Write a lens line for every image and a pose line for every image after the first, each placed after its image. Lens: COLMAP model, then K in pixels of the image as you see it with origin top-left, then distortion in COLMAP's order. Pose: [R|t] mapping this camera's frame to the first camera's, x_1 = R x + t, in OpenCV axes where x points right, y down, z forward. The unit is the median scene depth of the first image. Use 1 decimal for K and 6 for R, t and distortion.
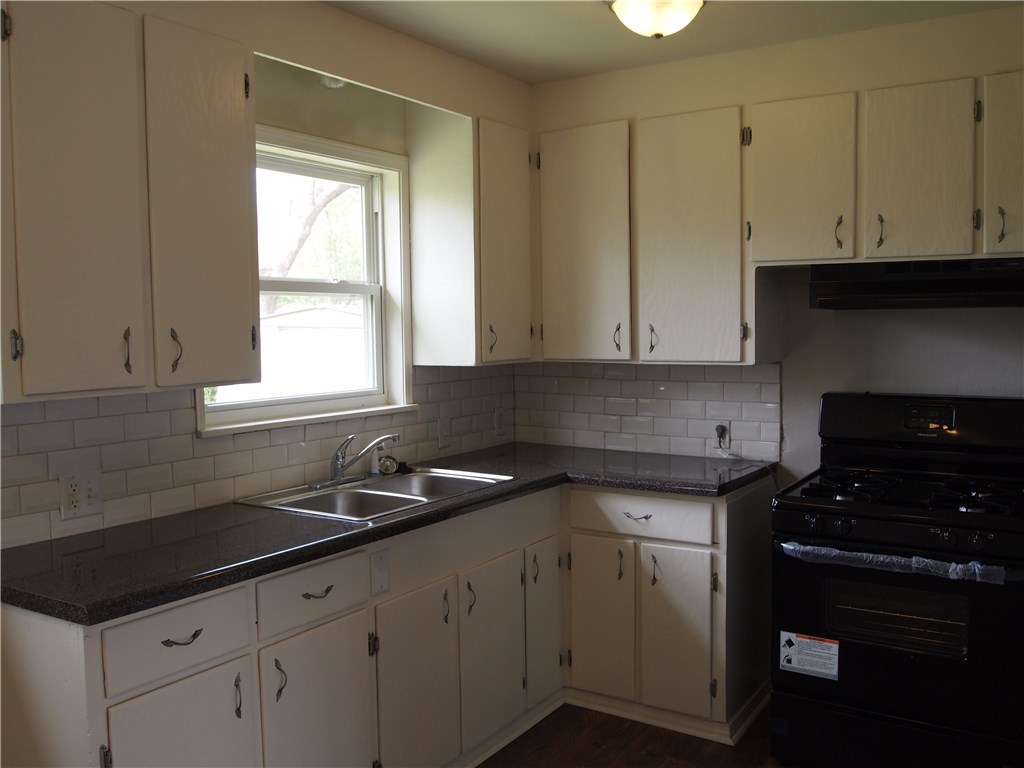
lens RADIAL K [[941.0, 0, 515.5], [0, 941.0, 387.5], [0, 0, 1]] dist [-0.026153, -0.021787]
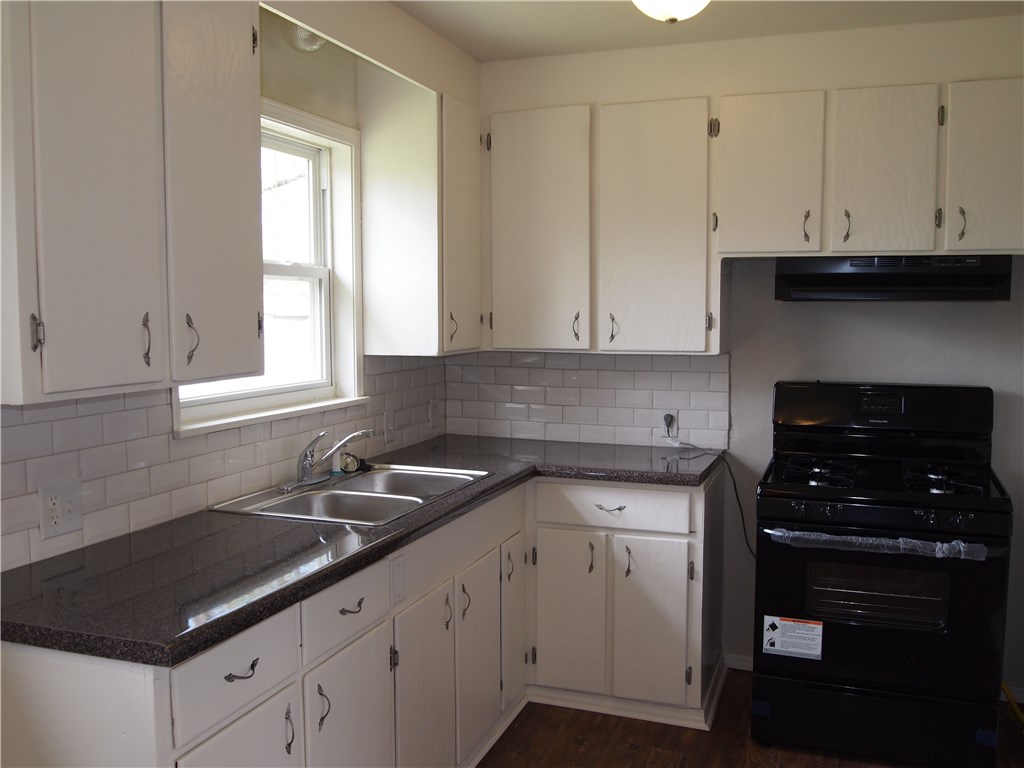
lens RADIAL K [[941.0, 0, 515.5], [0, 941.0, 387.5], [0, 0, 1]] dist [-0.026153, -0.021787]
pose [[0.974612, -0.007832, 0.223763, -0.192620], [0.004744, 0.999886, 0.014333, -0.004373], [-0.223850, -0.012907, 0.974538, 0.062289]]
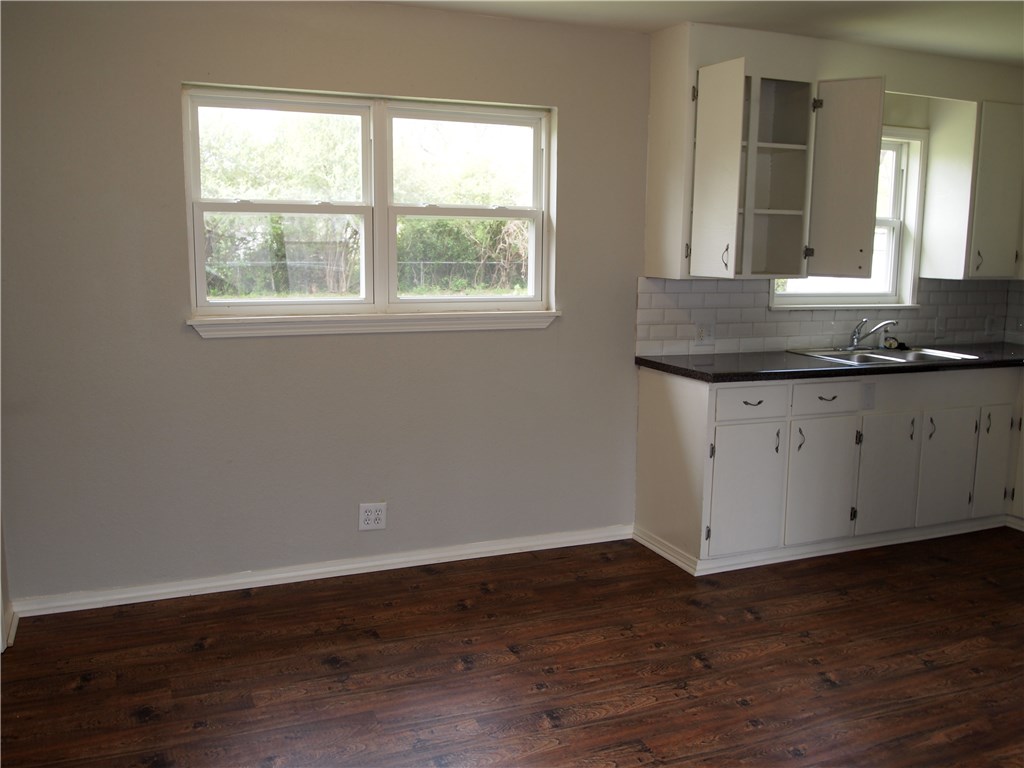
lens RADIAL K [[941.0, 0, 515.5], [0, 941.0, 387.5], [0, 0, 1]] dist [-0.026153, -0.021787]
pose [[0.831166, 0.111245, -0.544782, 0.196173], [-0.065668, 0.992564, 0.102493, 0.041932], [0.552132, -0.049414, 0.832291, -0.597147]]
